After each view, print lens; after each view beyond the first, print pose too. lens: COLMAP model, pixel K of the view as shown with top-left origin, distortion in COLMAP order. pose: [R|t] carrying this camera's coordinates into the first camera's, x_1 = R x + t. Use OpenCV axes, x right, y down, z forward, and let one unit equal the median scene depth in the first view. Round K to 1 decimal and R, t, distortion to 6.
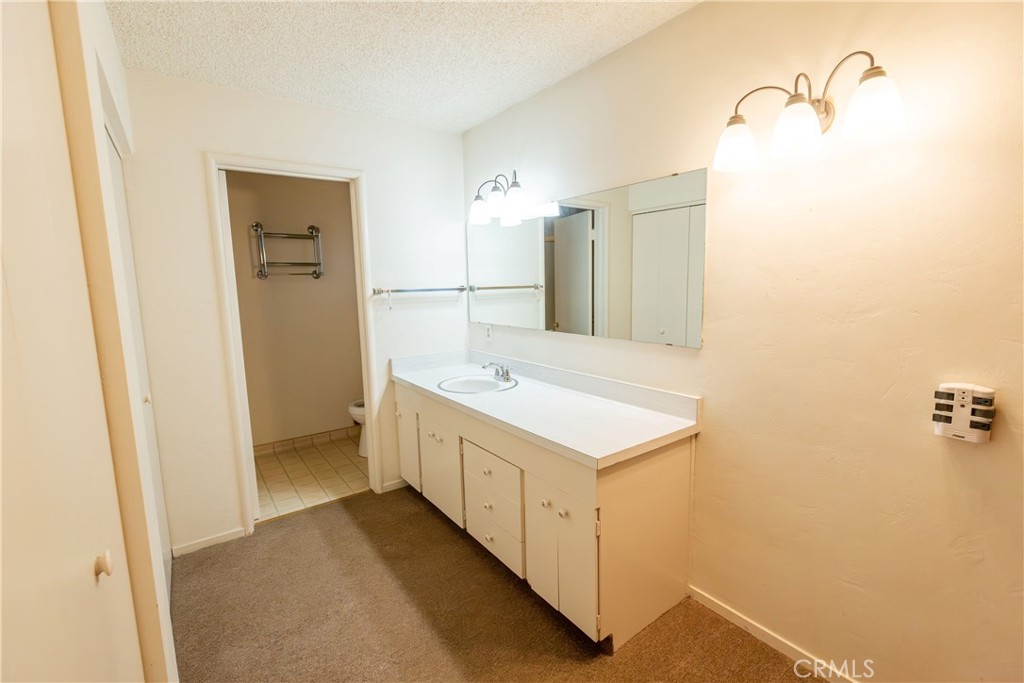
lens RADIAL K [[455.3, 0, 512.6], [0, 455.3, 344.1], [0, 0, 1]] dist [0.000151, -0.000079]
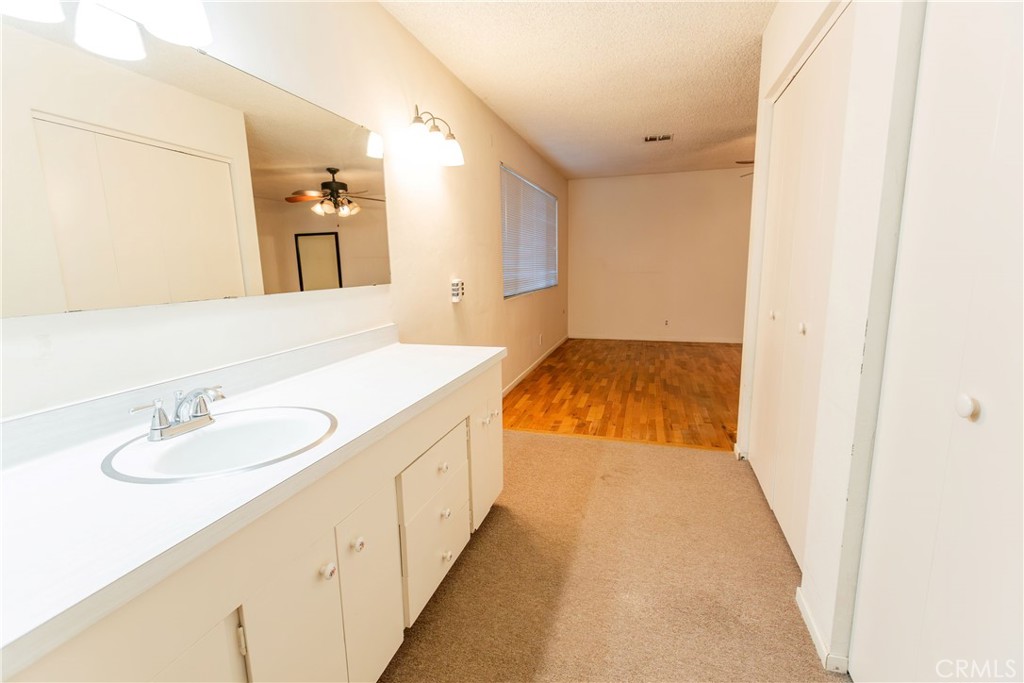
lens RADIAL K [[452.8, 0, 512.8], [0, 452.8, 336.9], [0, 0, 1]] dist [-0.001035, -0.000529]
pose [[-0.608100, -0.102731, 0.787185, -0.832094], [0.139665, 0.962281, 0.233473, -0.100010], [-0.781478, 0.251917, -0.570815, 1.569157]]
